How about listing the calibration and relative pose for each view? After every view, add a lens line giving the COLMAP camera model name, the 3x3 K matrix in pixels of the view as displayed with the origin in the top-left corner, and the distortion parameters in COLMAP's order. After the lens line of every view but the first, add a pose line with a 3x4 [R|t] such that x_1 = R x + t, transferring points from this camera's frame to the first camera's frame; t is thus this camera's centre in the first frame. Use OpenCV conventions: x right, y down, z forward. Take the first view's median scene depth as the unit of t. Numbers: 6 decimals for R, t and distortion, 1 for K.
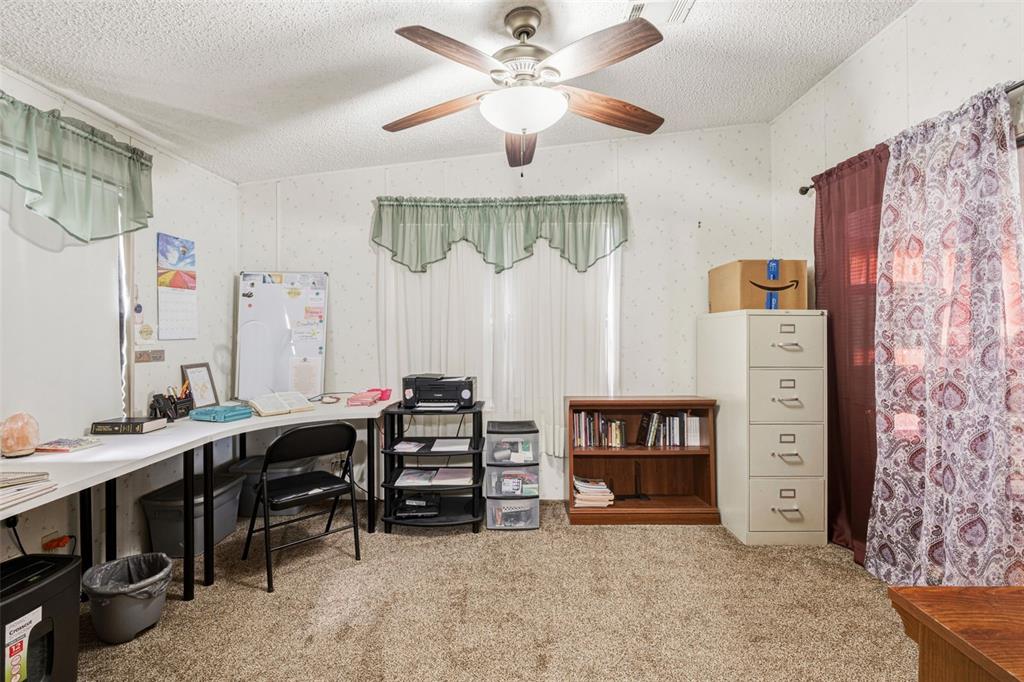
lens RADIAL K [[460.0, 0, 508.1], [0, 460.0, 337.2], [0, 0, 1]] dist [-0.017441, 0.007843]
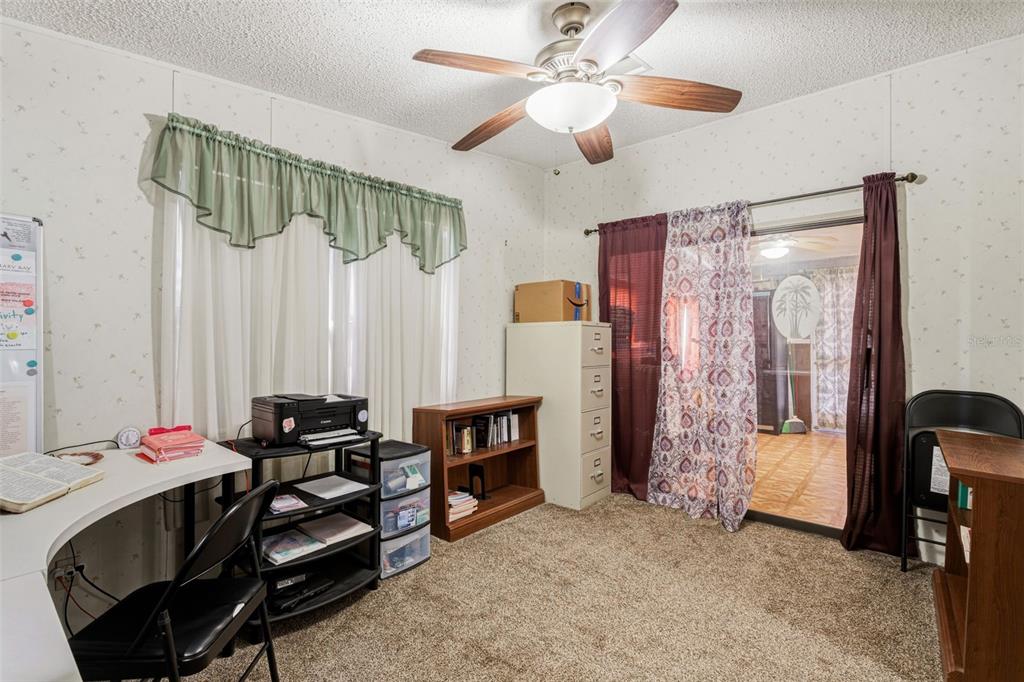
lens RADIAL K [[461.6, 0, 512.0], [0, 461.6, 343.6], [0, 0, 1]] dist [-0.017259, 0.007846]
pose [[0.658454, 0.000981, 0.752620, -0.484357], [0.001992, 0.999993, -0.003046, 0.004261], [-0.752618, 0.003505, 0.658448, 0.280316]]
